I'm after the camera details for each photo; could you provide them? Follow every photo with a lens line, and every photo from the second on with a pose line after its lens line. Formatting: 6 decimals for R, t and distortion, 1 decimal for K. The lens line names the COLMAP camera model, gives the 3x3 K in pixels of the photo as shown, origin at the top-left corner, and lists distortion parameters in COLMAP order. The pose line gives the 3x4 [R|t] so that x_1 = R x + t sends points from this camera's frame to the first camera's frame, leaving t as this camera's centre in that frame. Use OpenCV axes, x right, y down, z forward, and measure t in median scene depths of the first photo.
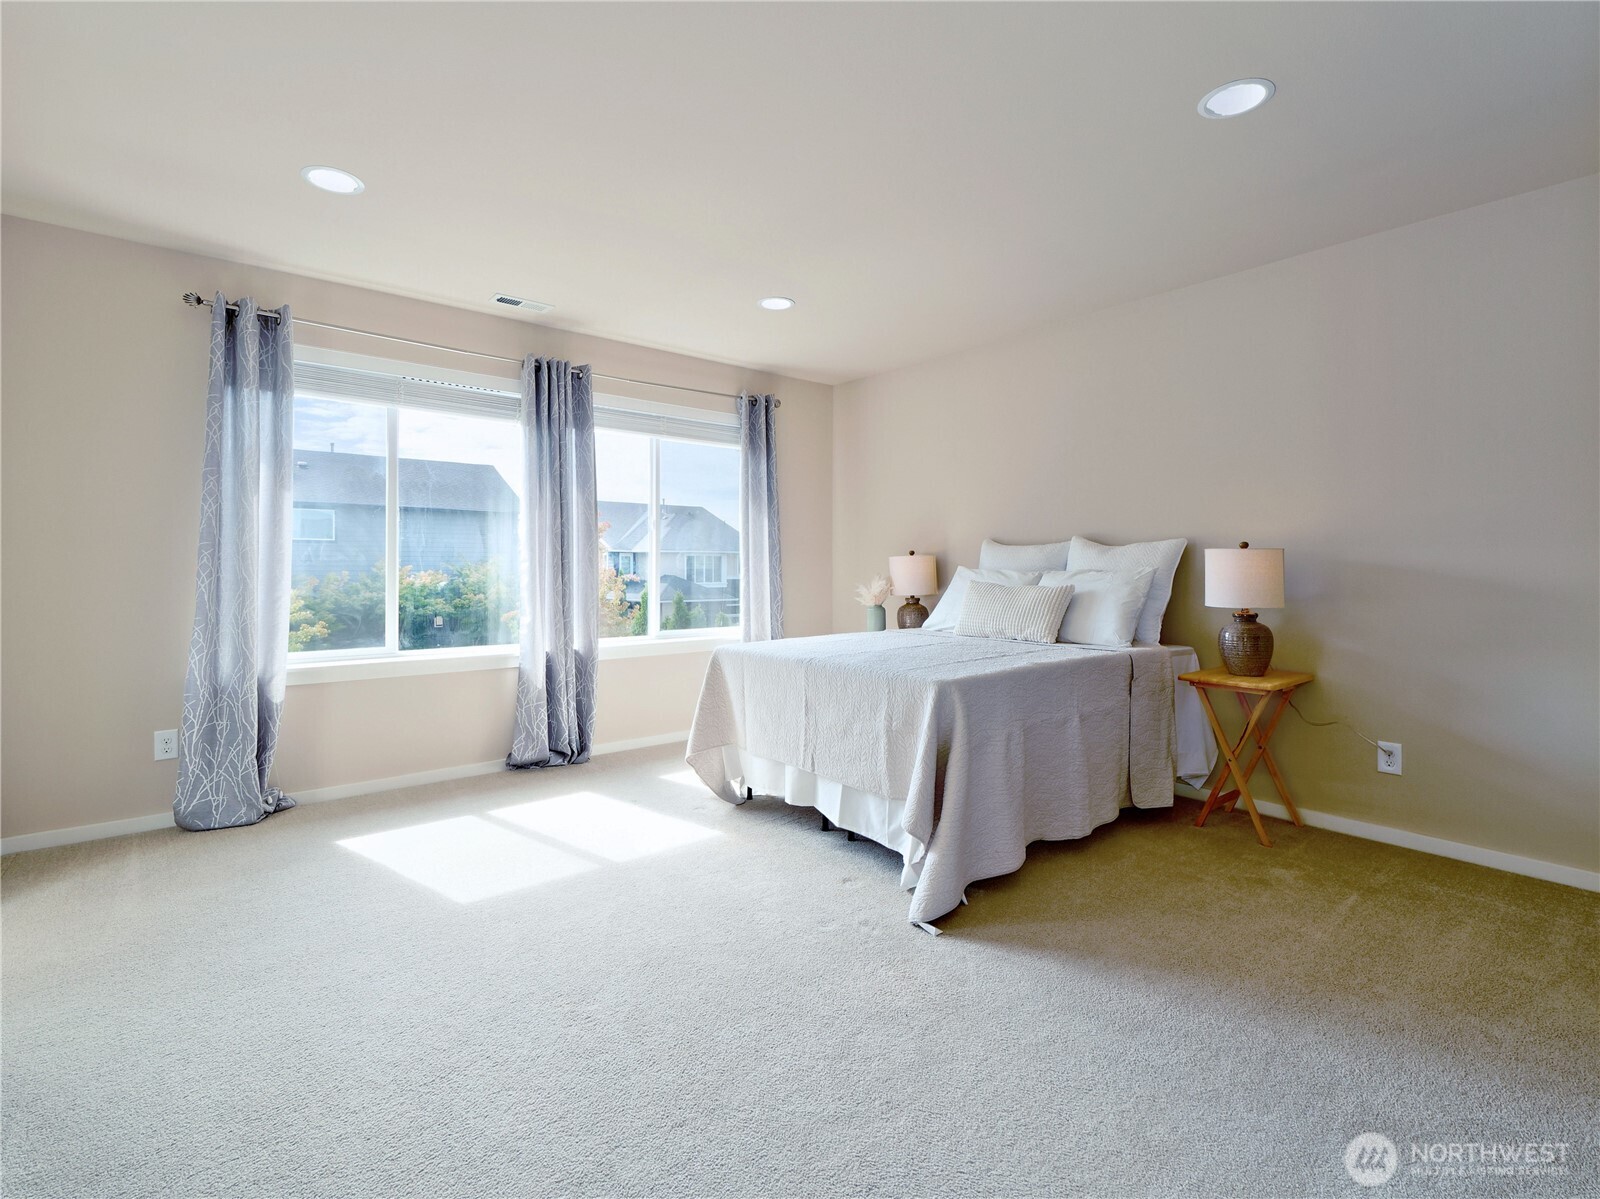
lens RADIAL K [[739.1, 0, 798.0], [0, 739.1, 590.2], [0, 0, 1]] dist [-0.002117, -0.000500]
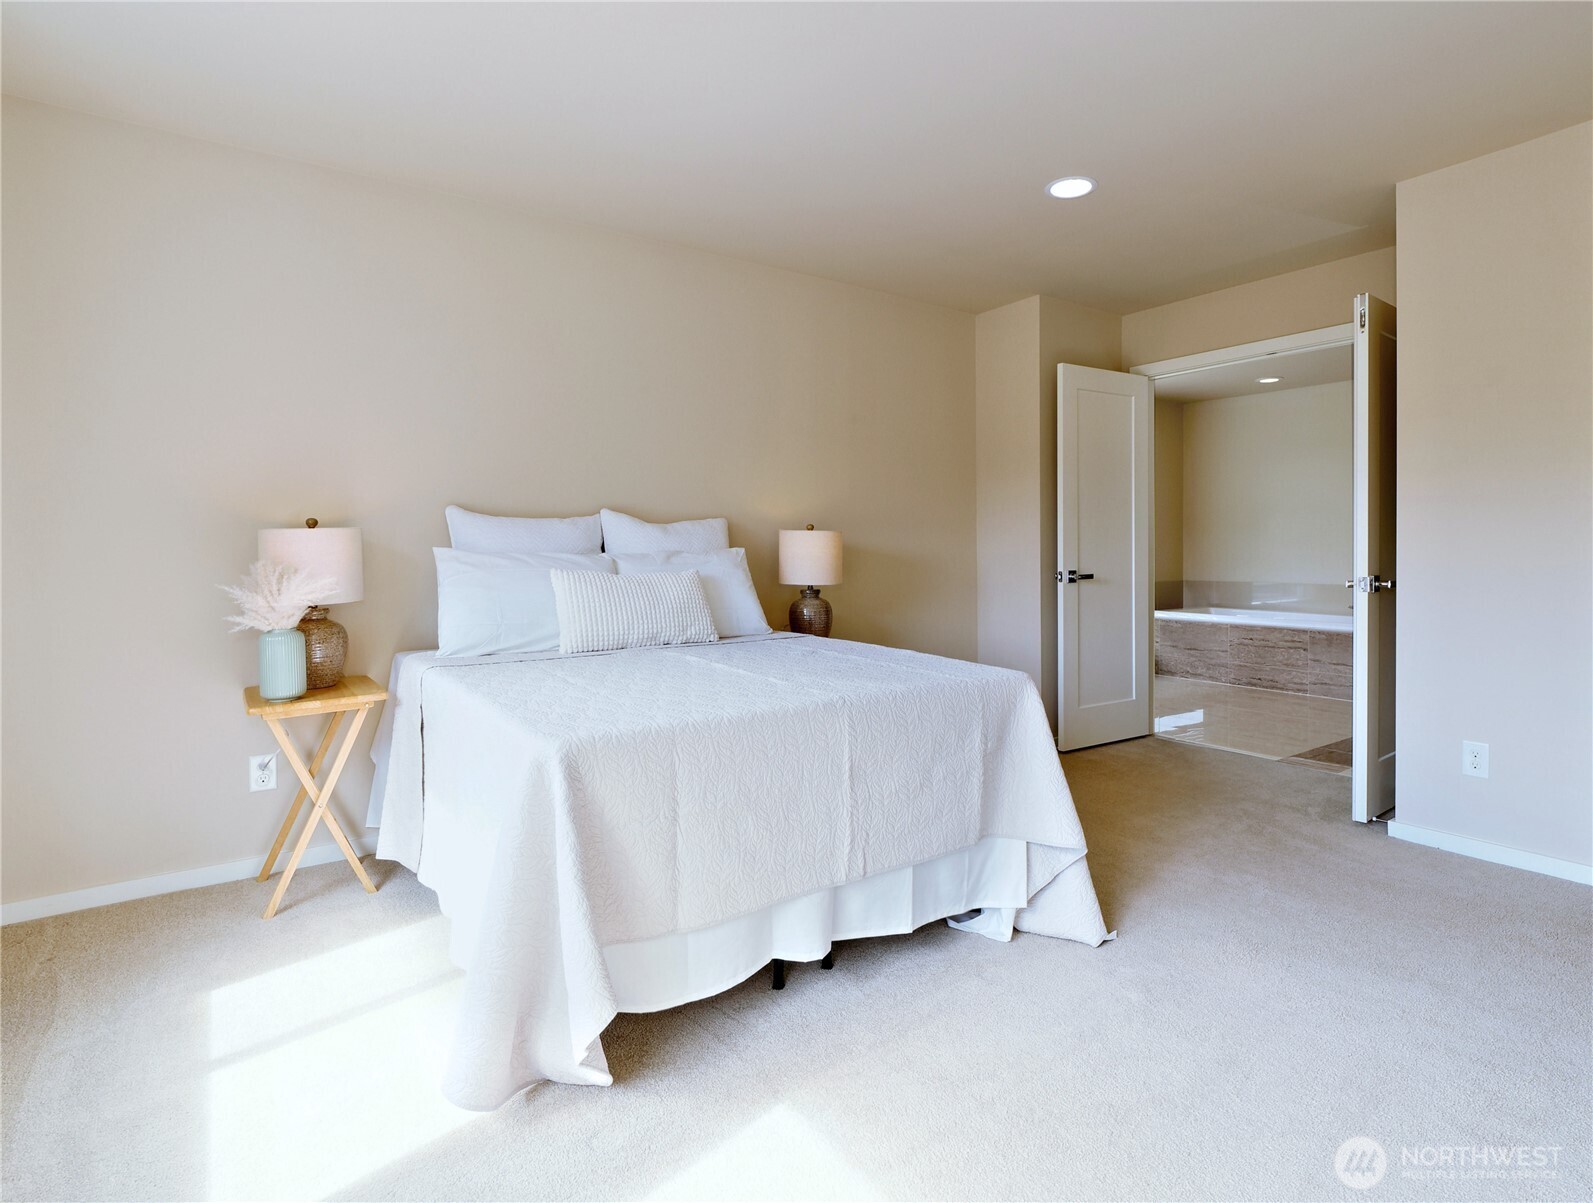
lens RADIAL K [[795.1, 0, 794.9], [0, 795.1, 593.7], [0, 0, 1]] dist [0.000235, 0.000001]
pose [[0.080208, -0.051671, 0.995438, -0.601997], [0.036333, 0.998143, 0.048883, -0.023897], [-0.996116, 0.032246, 0.081936, 0.941977]]
